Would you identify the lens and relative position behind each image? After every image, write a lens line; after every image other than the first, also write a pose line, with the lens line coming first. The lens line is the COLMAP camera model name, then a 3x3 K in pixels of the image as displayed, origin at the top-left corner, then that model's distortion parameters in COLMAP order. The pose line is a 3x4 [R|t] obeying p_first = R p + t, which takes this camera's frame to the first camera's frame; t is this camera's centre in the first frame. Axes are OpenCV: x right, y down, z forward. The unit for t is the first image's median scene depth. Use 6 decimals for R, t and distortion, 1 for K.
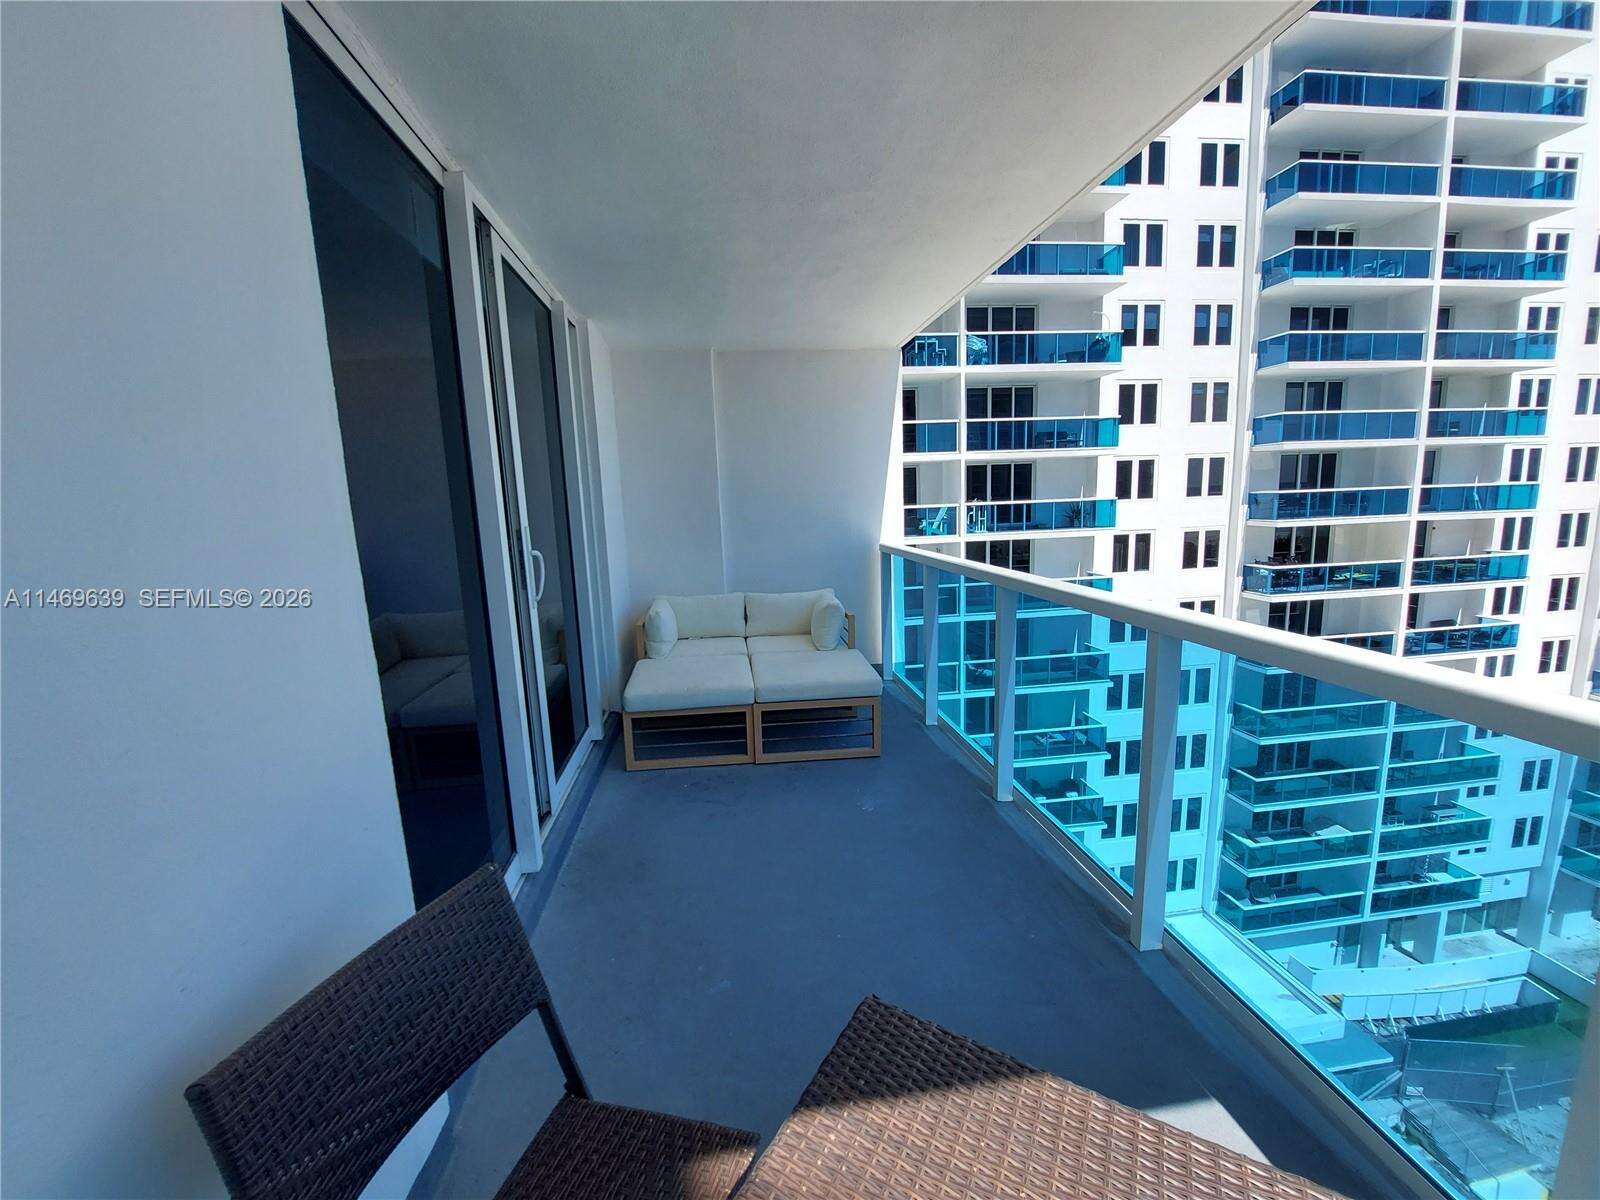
lens RADIAL K [[637.9, 0, 798.4], [0, 637.9, 600.1], [0, 0, 1]] dist [-0.016322, -0.000578]
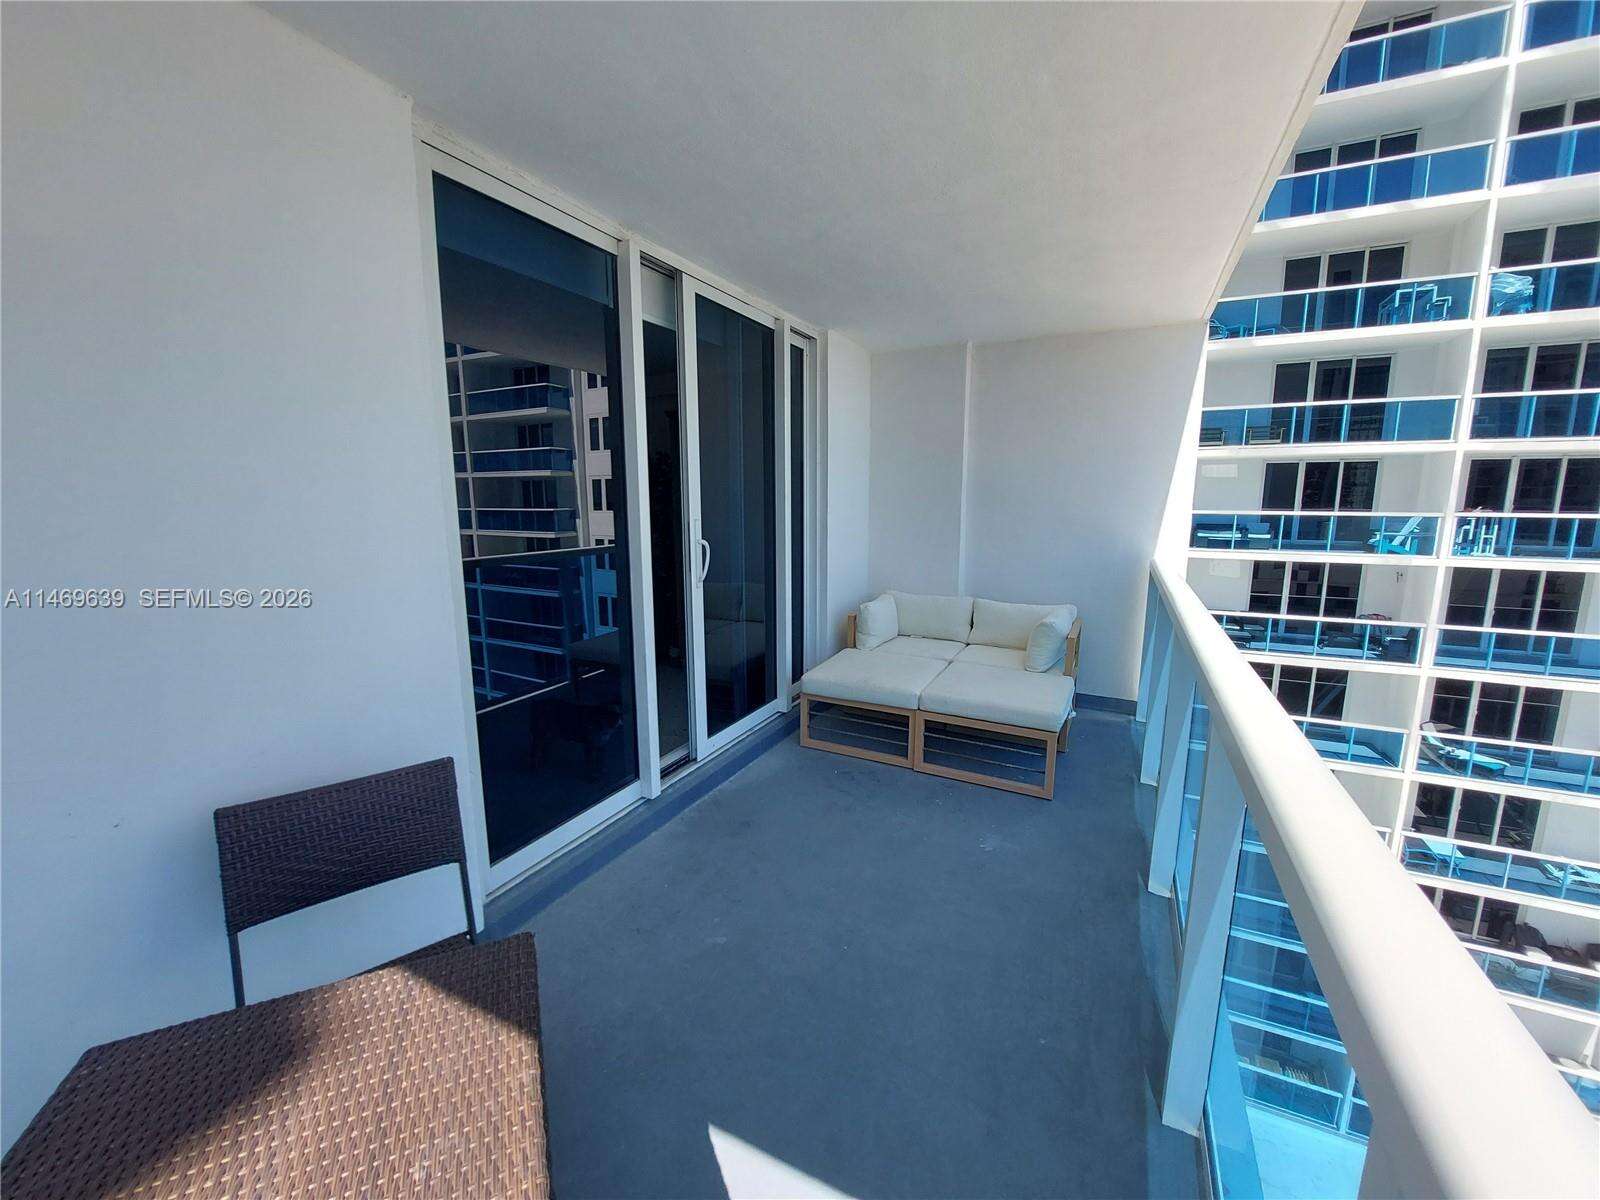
lens RADIAL K [[637.9, 0, 773.6], [0, 637.9, 601.5], [0, 0, 1]] dist [-0.016322, -0.000578]
pose [[0.832674, 0.121591, -0.540249, 0.202521], [-0.113208, 0.992369, 0.048863, -0.020558], [0.542068, 0.020474, 0.840085, 0.040800]]
